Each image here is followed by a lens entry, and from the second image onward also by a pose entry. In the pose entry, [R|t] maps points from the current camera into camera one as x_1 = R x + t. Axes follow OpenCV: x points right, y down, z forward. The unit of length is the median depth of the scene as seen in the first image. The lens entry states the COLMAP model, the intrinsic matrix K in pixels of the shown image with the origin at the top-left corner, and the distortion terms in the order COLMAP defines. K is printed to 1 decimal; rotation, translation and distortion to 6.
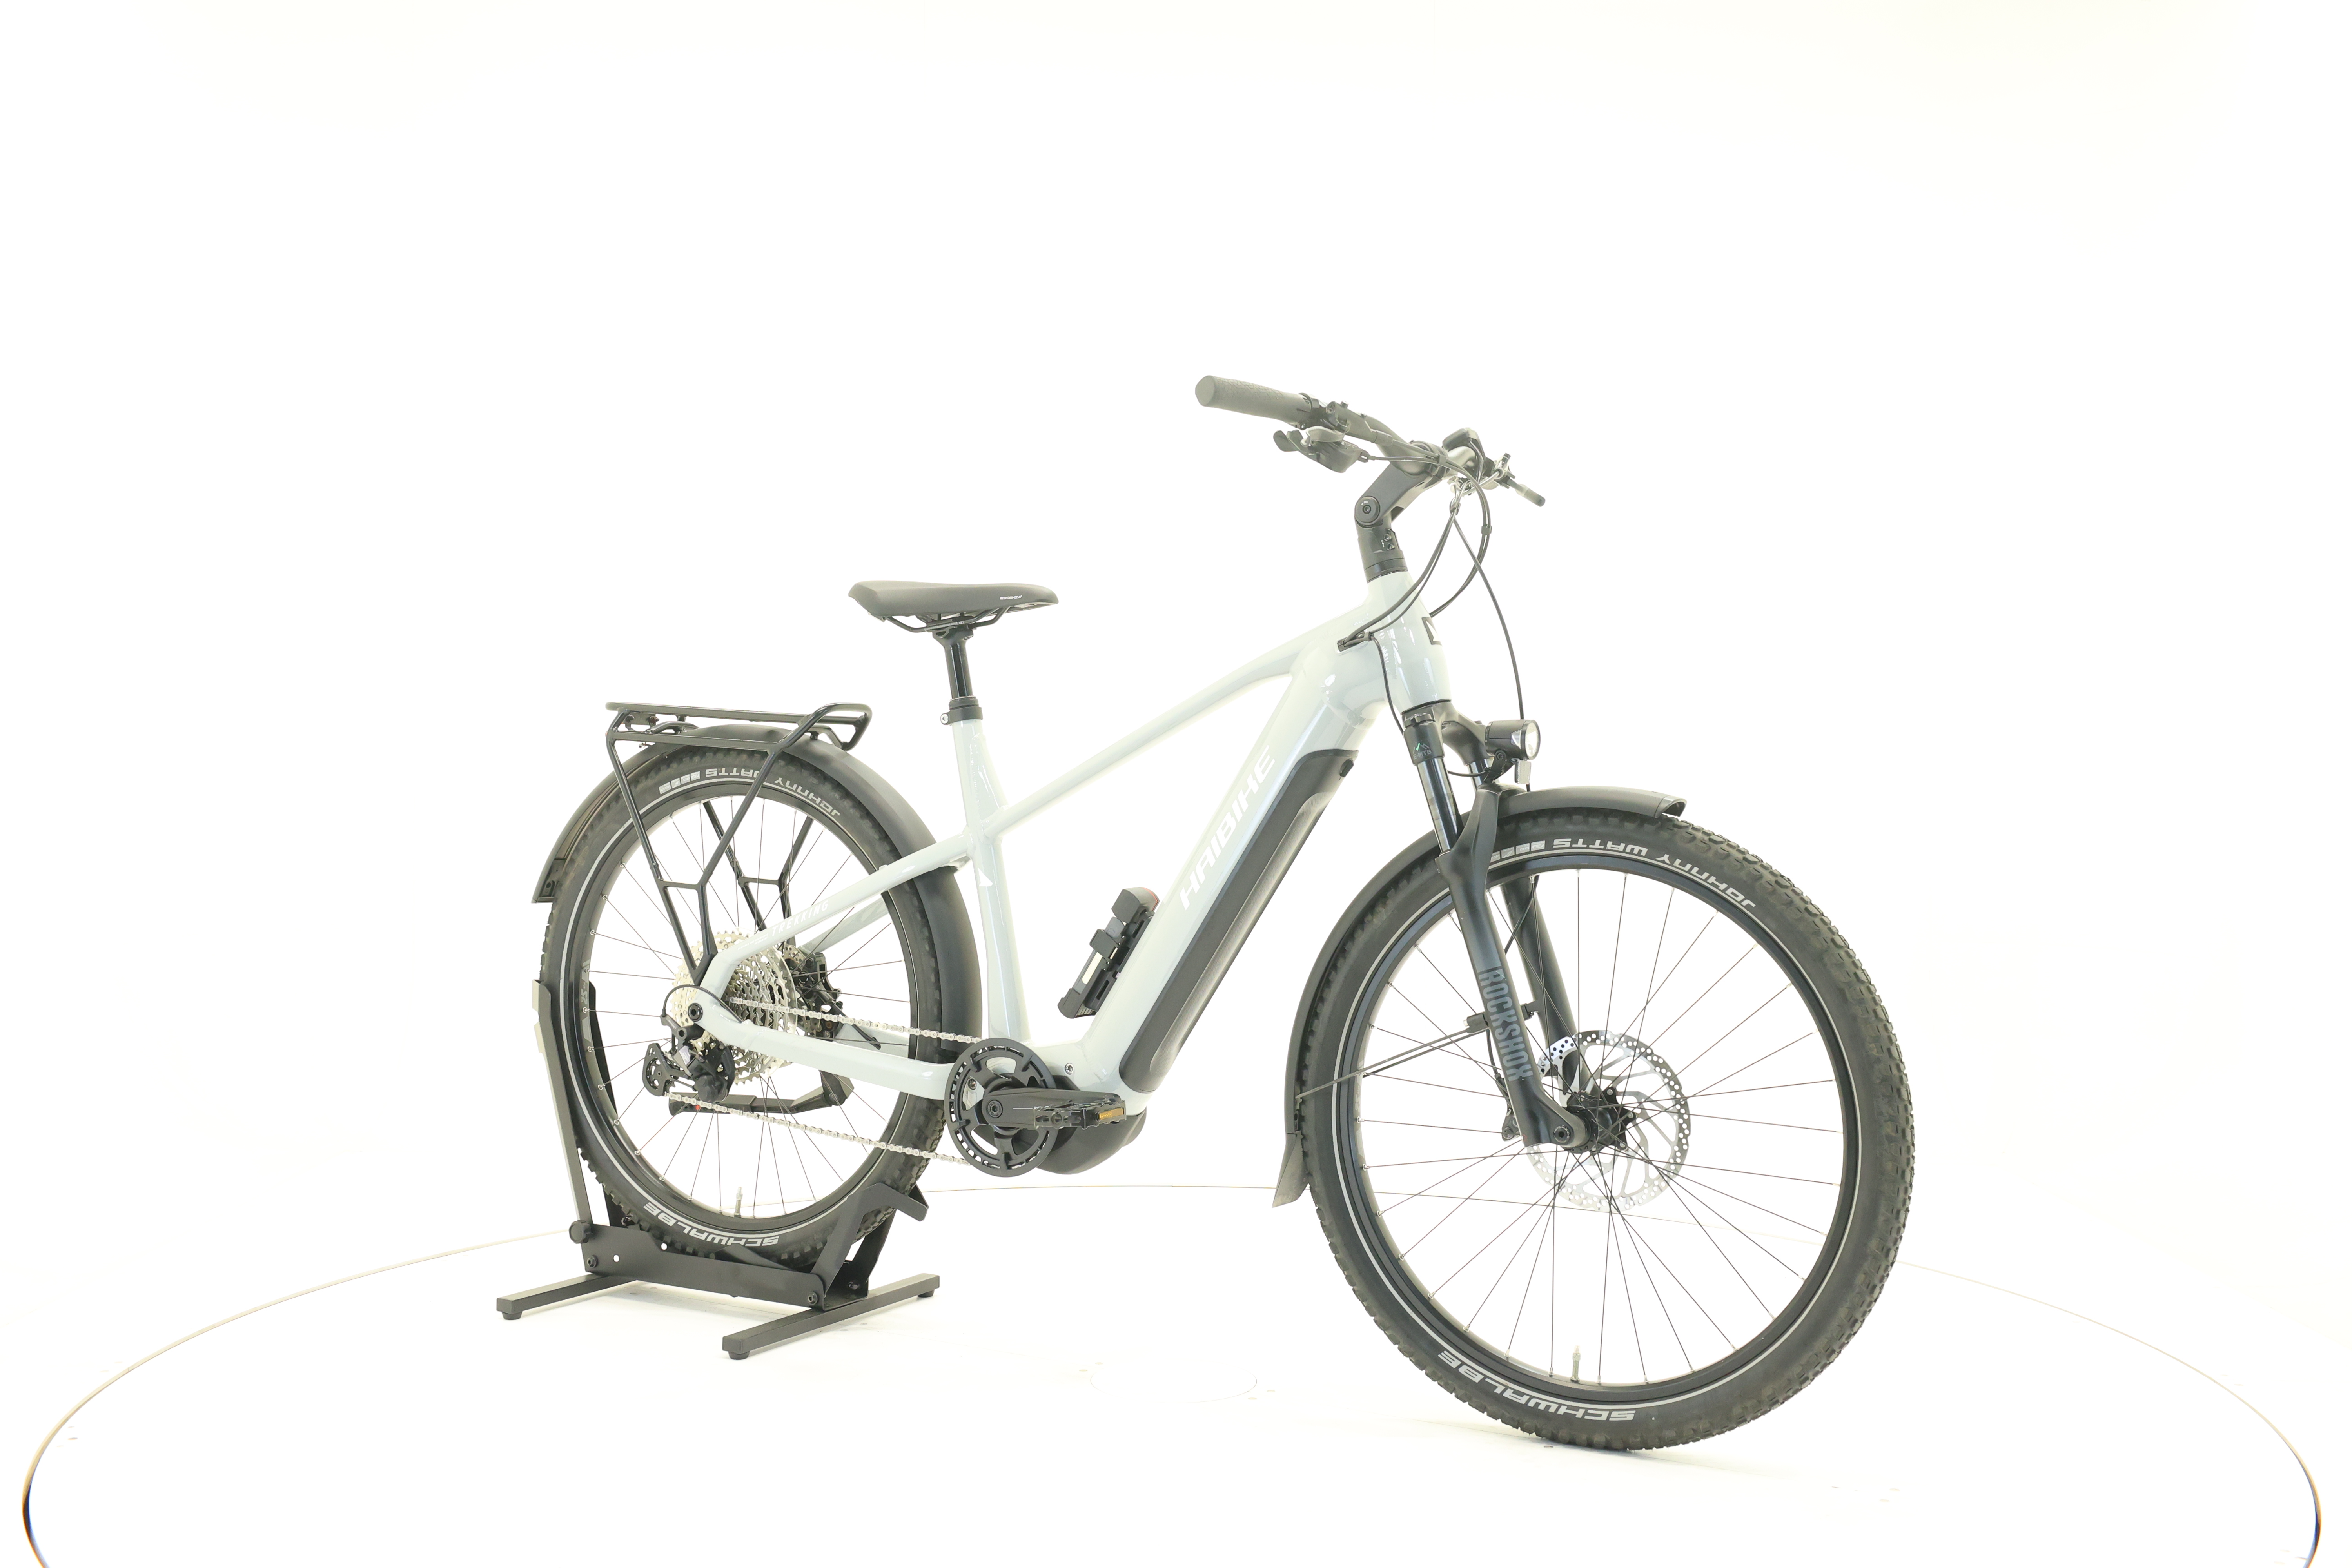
lens RADIAL K [[2476.2, 0, 1176.0], [0, 2476.2, 784.0], [0, 0, 1]] dist [-0.007385, 0.003991]
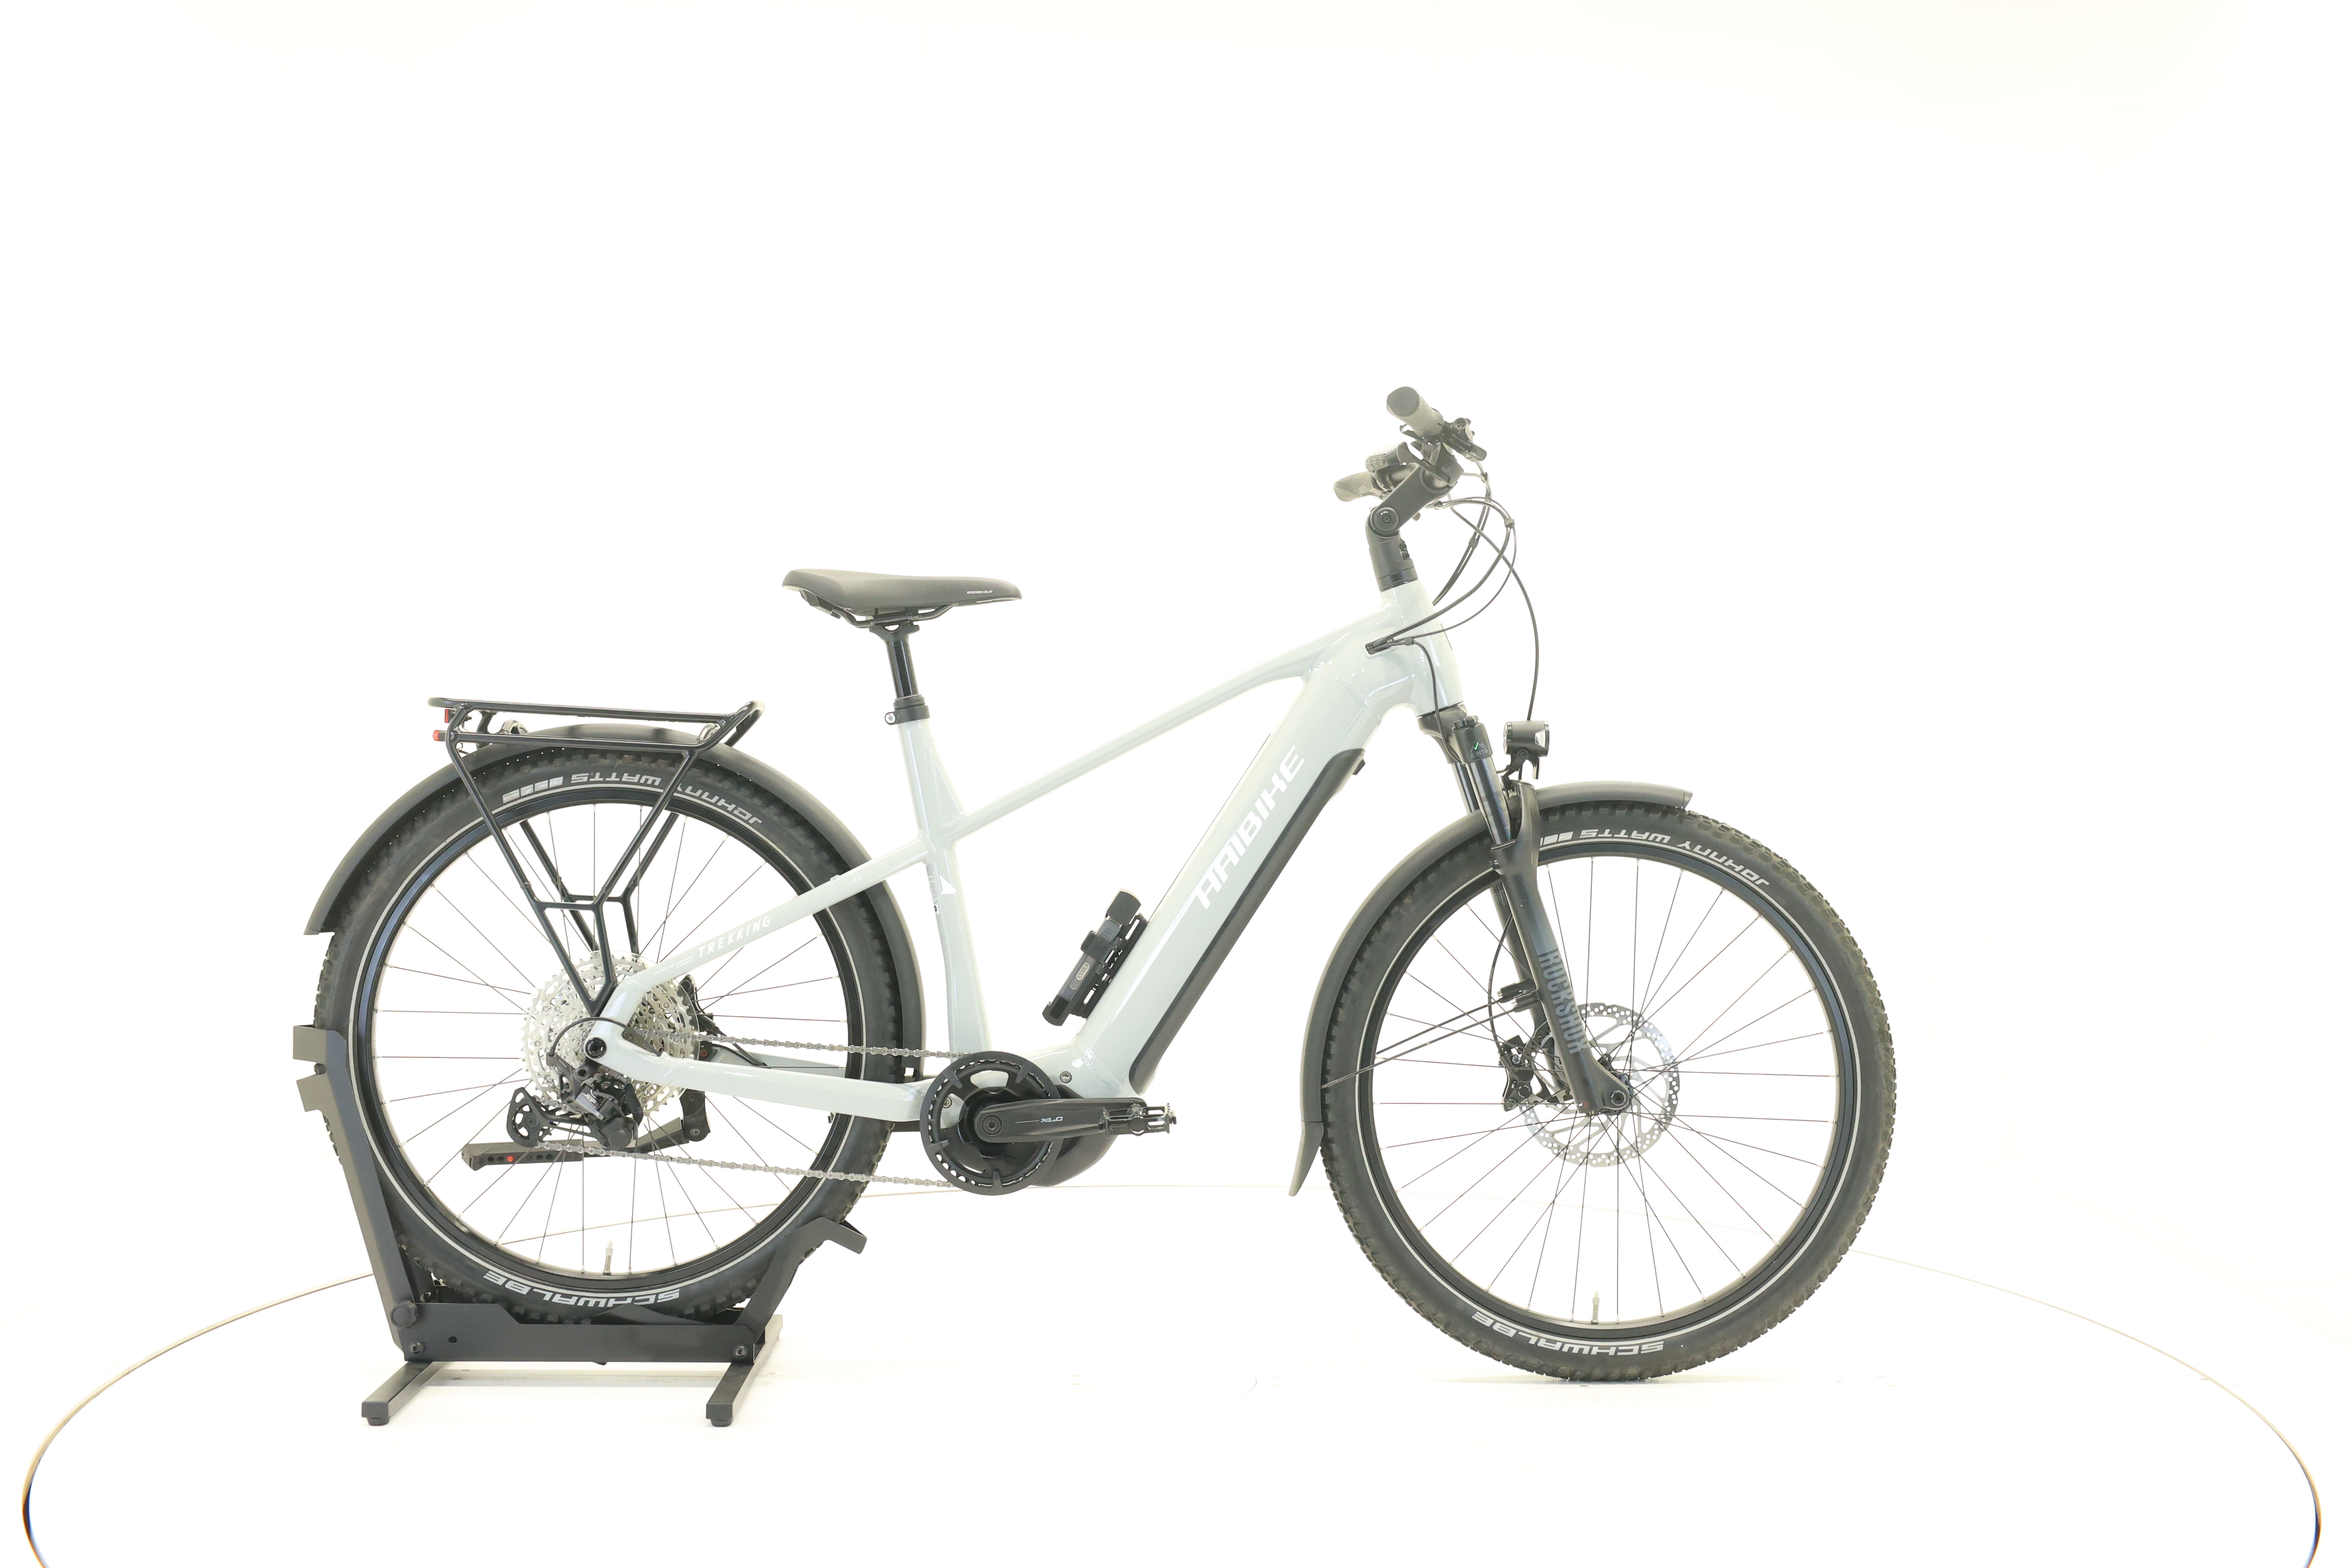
lens RADIAL K [[2476.2, 0, 1176.0], [0, 2476.2, 784.0], [0, 0, 1]] dist [-0.007385, 0.003991]
pose [[0.854539, -0.013839, 0.519202, -0.531092], [0.010759, 0.999902, 0.008945, -0.009199], [-0.519275, -0.002058, 0.854605, 0.149112]]
